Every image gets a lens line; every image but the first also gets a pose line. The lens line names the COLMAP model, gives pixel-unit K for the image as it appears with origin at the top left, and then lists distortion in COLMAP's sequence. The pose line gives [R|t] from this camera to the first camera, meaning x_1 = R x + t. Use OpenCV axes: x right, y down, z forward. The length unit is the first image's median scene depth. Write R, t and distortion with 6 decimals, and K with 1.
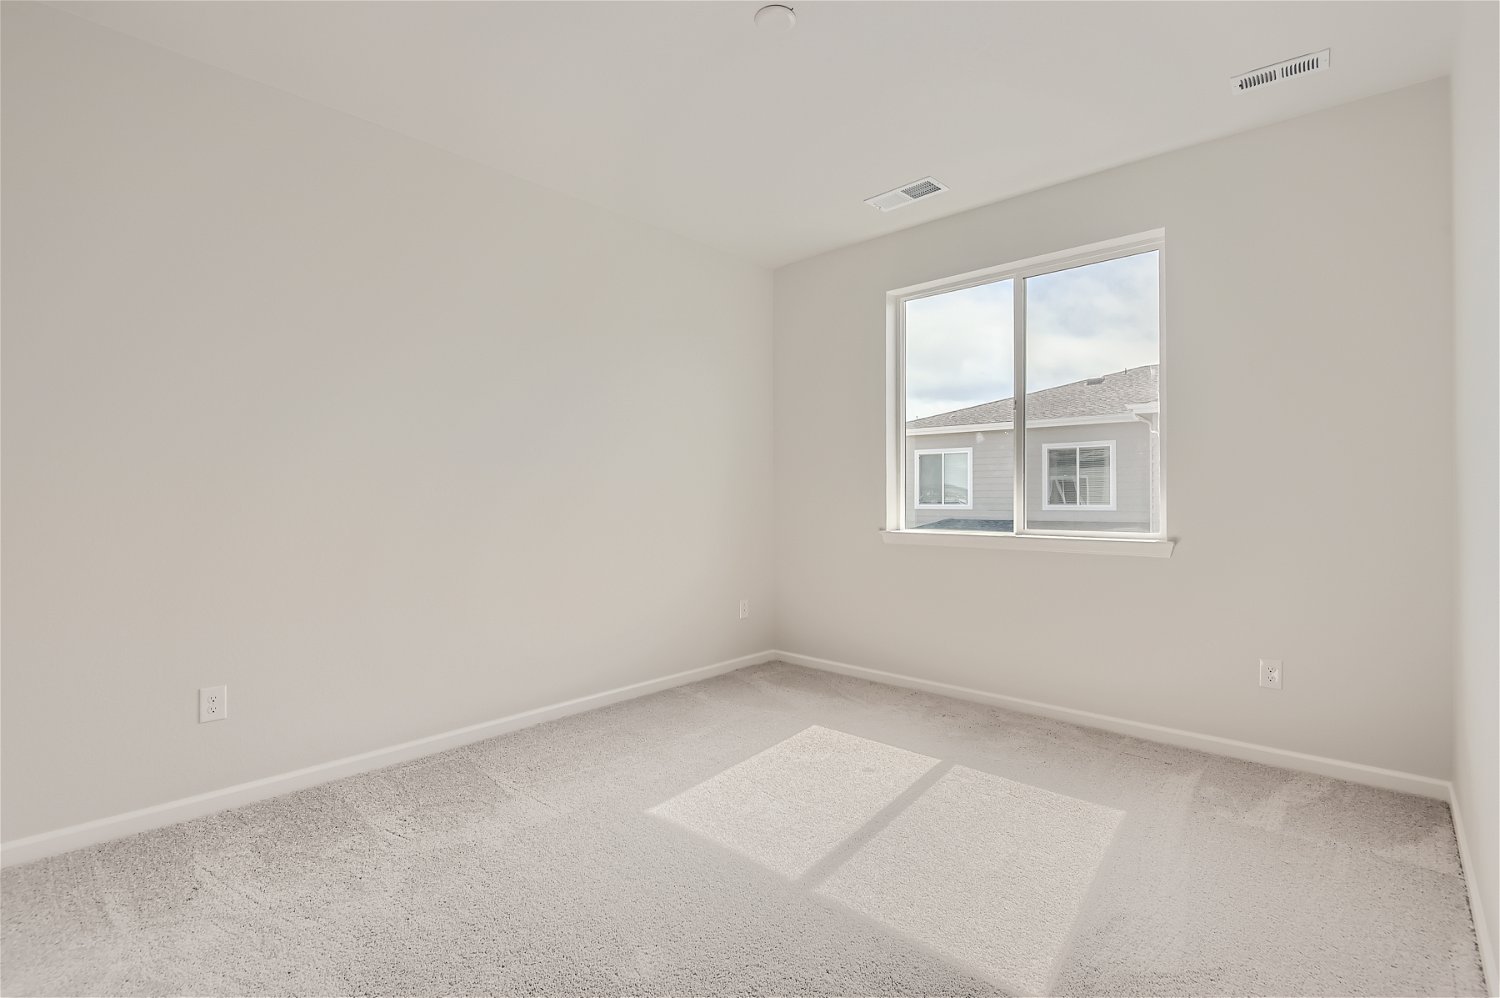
lens RADIAL K [[724.3, 0, 751.9], [0, 724.3, 529.9], [0, 0, 1]] dist [0.003240, 0.000478]
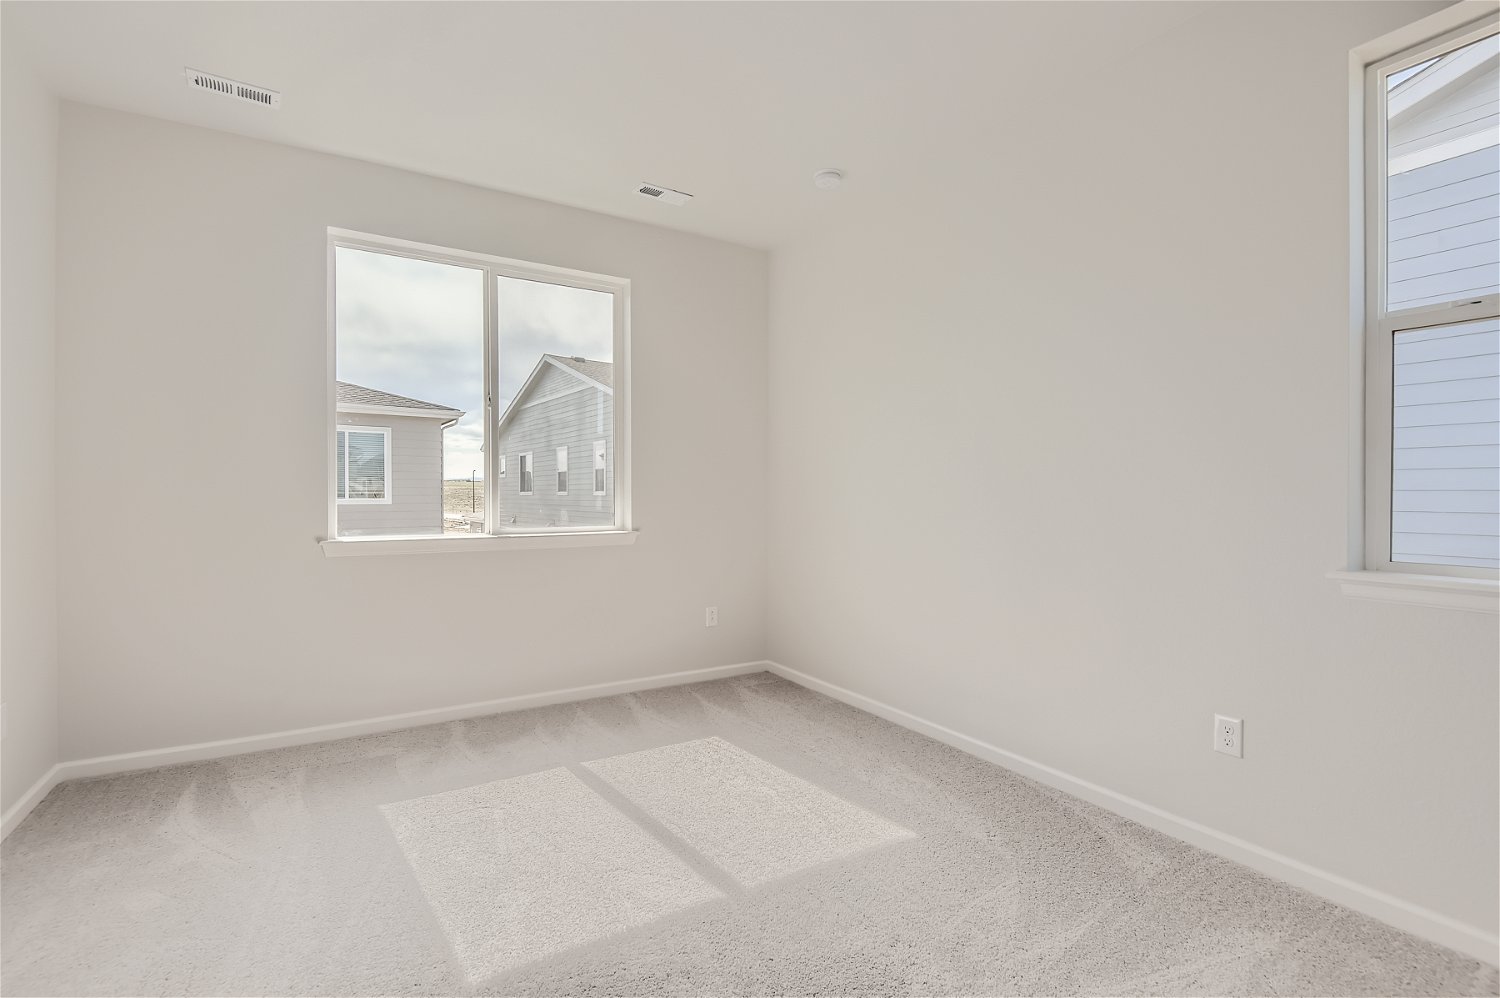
lens RADIAL K [[700.4, 0, 748.3], [0, 700.4, 513.7], [0, 0, 1]] dist [0.017811, -0.000082]
pose [[0.256562, -0.018885, 0.966343, -0.473739], [0.046786, 0.998880, 0.007100, -0.010666], [-0.965395, 0.043390, 0.257158, 0.431438]]
